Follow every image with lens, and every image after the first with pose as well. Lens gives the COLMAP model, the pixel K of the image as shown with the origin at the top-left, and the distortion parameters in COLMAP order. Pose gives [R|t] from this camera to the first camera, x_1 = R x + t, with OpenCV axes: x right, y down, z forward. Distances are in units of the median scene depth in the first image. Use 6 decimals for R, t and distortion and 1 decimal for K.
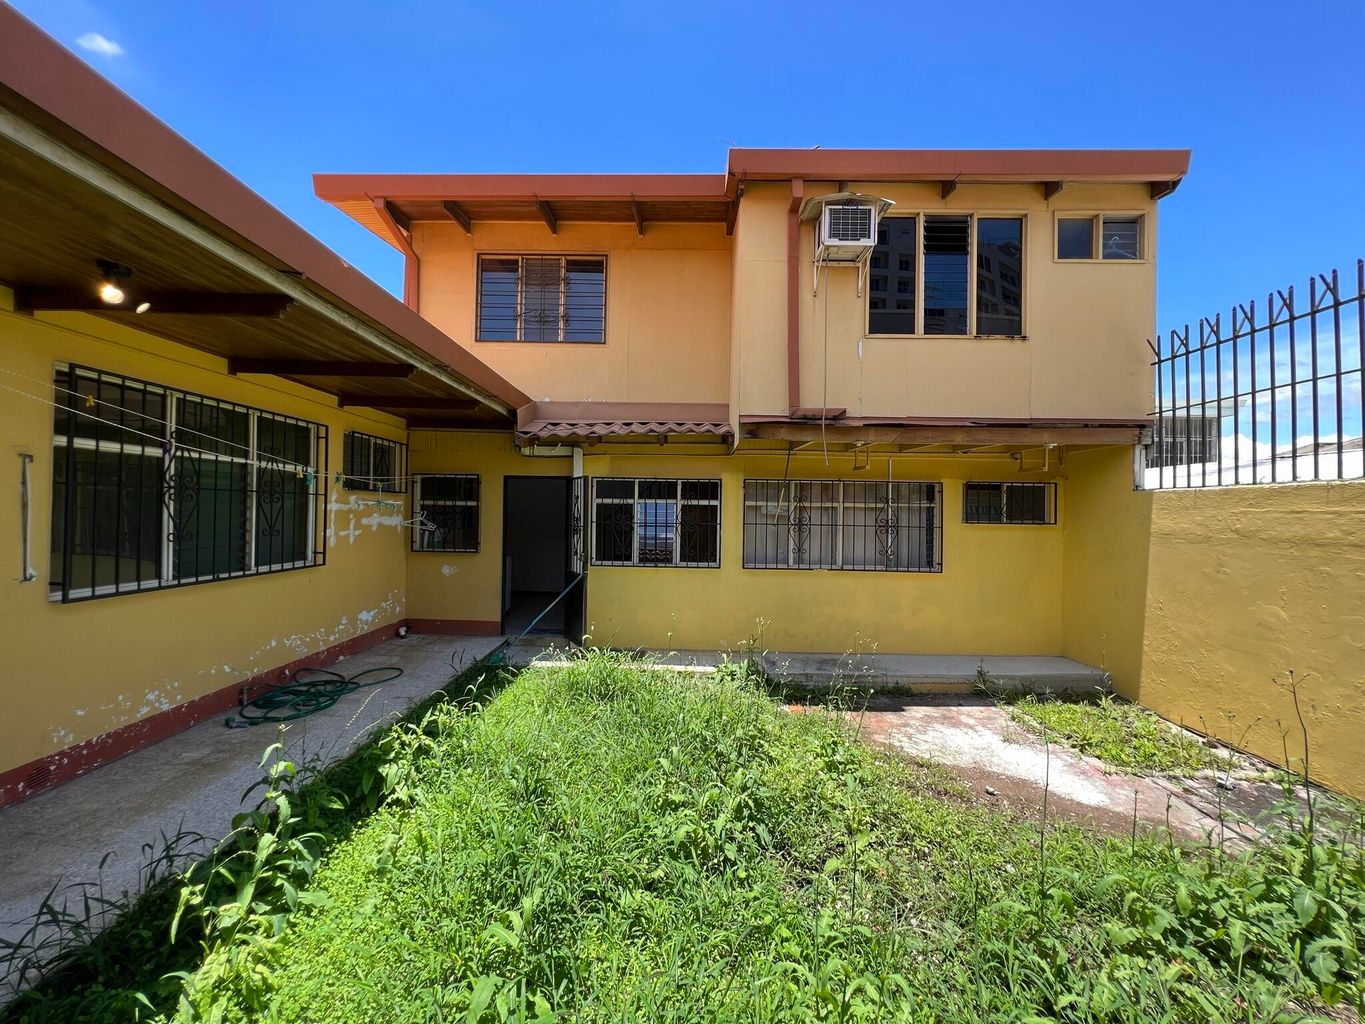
lens RADIAL K [[547.4, 0, 682.5], [0, 547.4, 512.0], [0, 0, 1]] dist [0.003347, 0.000332]
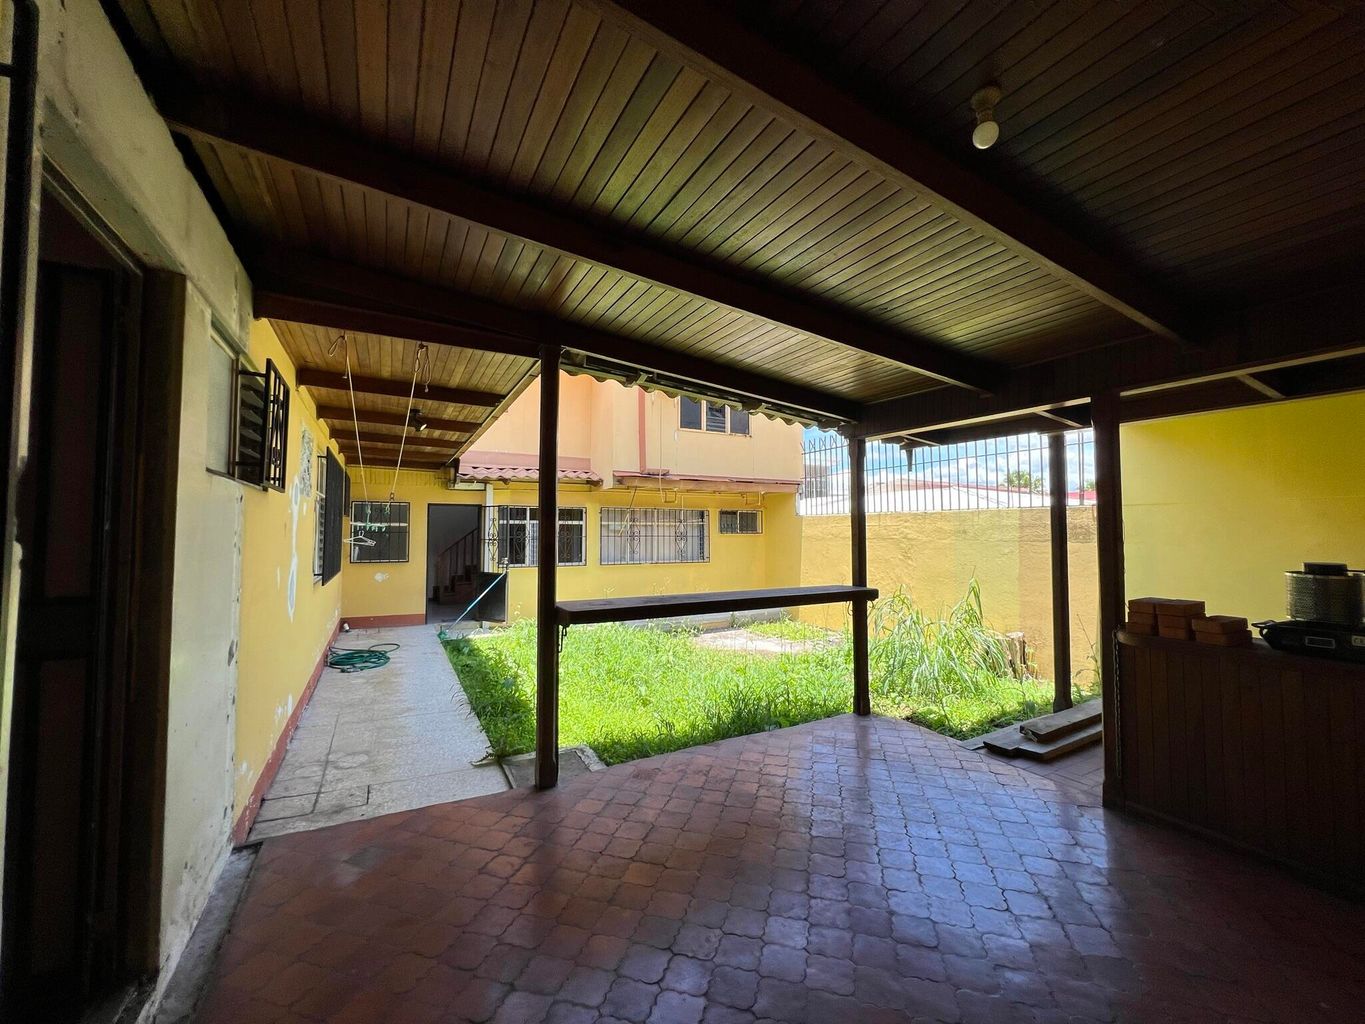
lens RADIAL K [[552.3, 0, 682.5], [0, 552.3, 512.0], [0, 0, 1]] dist [-0.002016, -0.000097]
pose [[0.874170, 0.002546, 0.485614, -0.451337], [0.010512, 0.999653, -0.024164, -0.006864], [-0.485506, 0.026228, 0.873840, -0.488900]]
